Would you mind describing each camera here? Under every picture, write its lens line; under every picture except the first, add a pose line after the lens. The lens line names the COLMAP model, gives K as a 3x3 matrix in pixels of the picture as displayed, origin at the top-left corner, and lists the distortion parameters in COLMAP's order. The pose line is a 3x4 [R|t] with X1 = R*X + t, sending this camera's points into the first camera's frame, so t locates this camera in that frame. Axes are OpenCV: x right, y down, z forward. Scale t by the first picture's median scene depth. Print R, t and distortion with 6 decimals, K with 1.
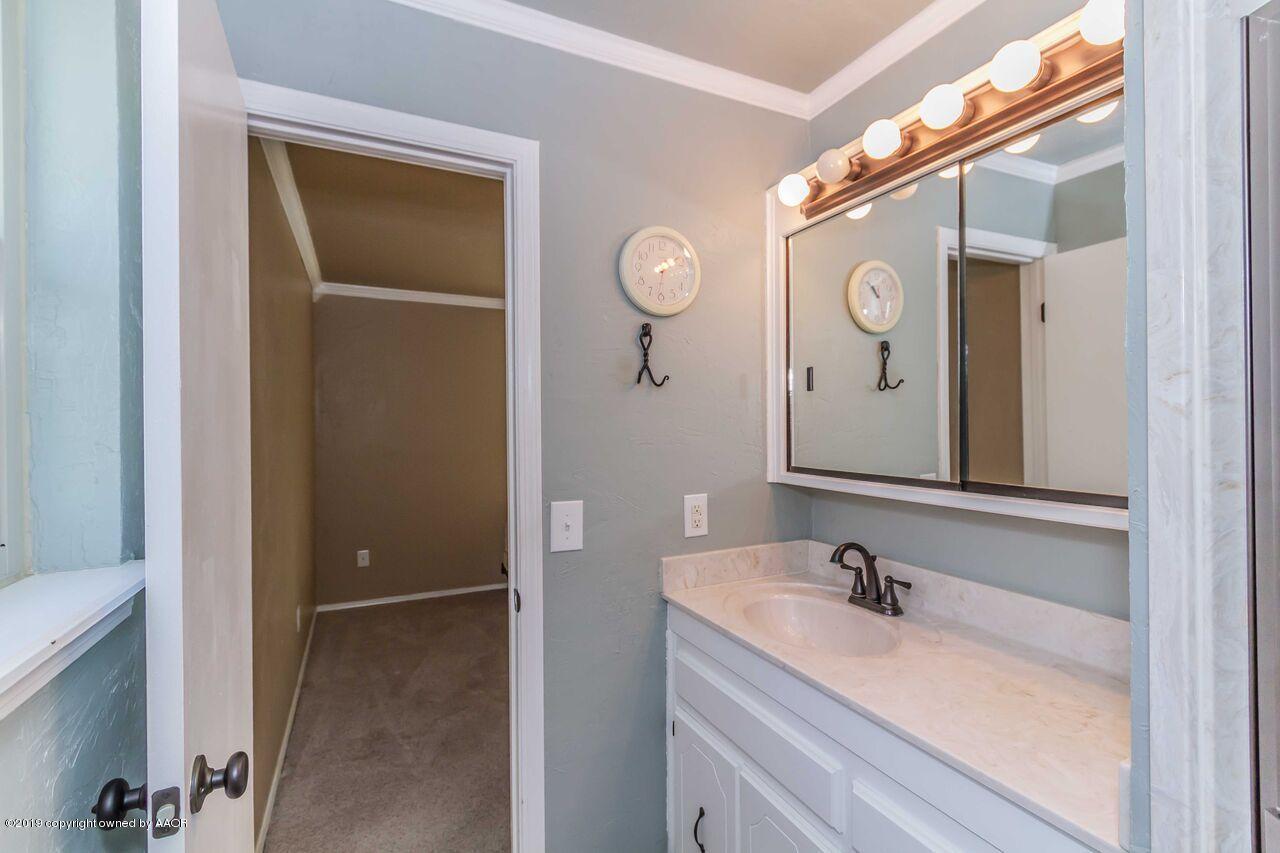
lens RADIAL K [[591.5, 0, 638.8], [0, 591.5, 426.6], [0, 0, 1]] dist [0.005157, -0.000504]
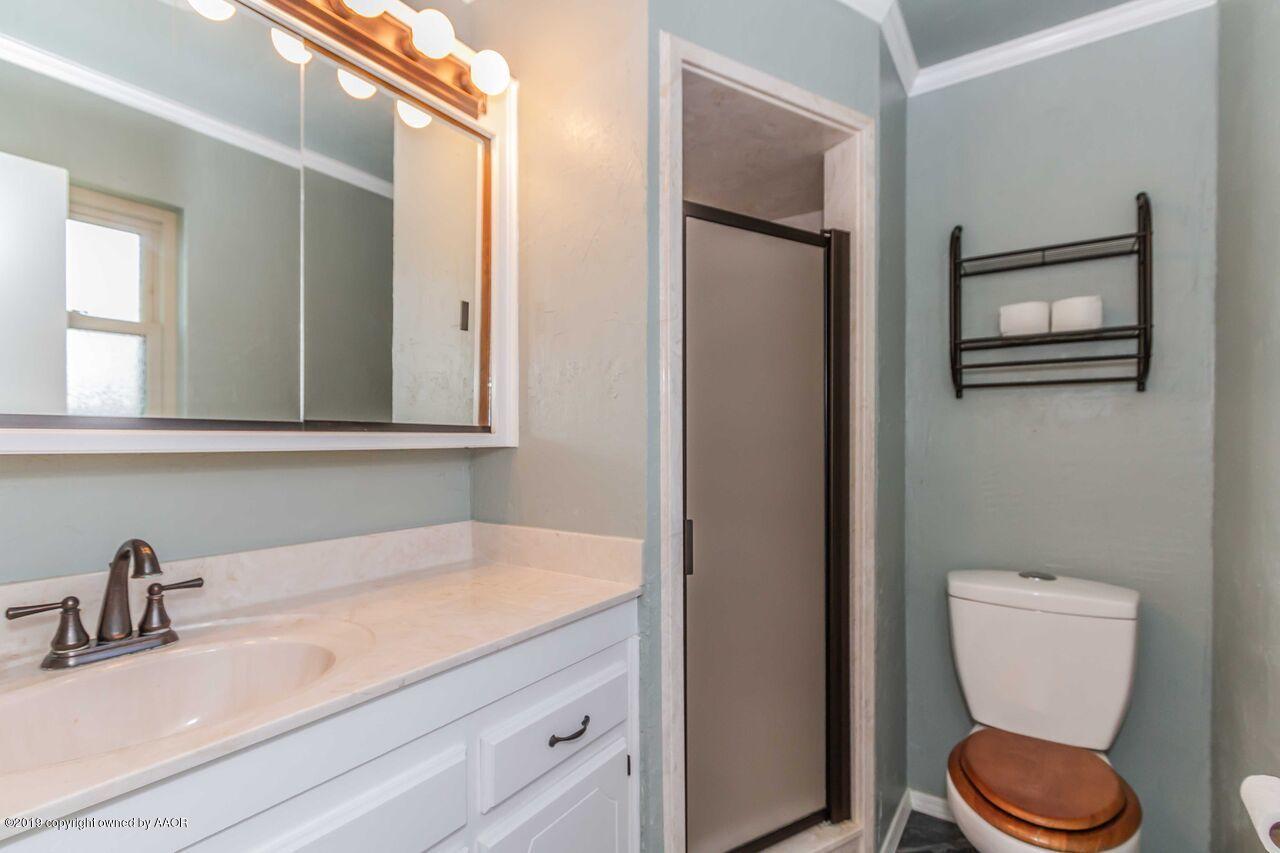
lens RADIAL K [[591.5, 0, 639.4], [0, 591.5, 432.8], [0, 0, 1]] dist [0.005157, -0.000504]
pose [[-0.503738, 0.009247, 0.863807, -0.417756], [-0.000569, 0.999939, -0.011036, 0.109598], [-0.863856, -0.006050, -0.503702, 0.964580]]
